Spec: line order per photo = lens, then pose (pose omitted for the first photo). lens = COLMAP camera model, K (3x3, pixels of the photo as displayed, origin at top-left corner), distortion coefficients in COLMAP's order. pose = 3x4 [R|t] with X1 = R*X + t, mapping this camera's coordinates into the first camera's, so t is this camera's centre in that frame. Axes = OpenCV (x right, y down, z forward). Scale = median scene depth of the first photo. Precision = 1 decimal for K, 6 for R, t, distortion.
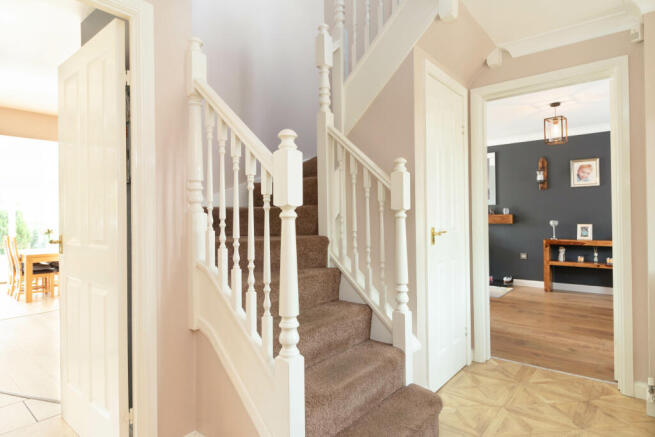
lens RADIAL K [[374.1, 0, 326.5], [0, 374.1, 214.4], [0, 0, 1]] dist [0.004268, -0.000539]
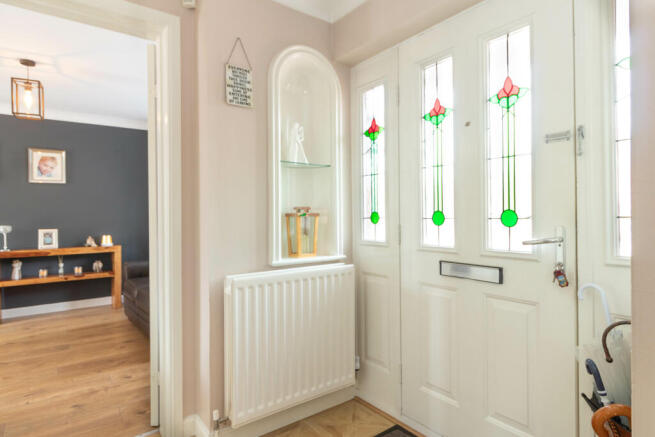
lens RADIAL K [[374.1, 0, 326.6], [0, 374.1, 212.4], [0, 0, 1]] dist [0.004268, -0.000539]
pose [[0.238288, 0.012896, 0.971109, 0.043535], [0.005115, 0.999881, -0.014534, 0.004234], [-0.971181, 0.008431, 0.238194, 0.221209]]
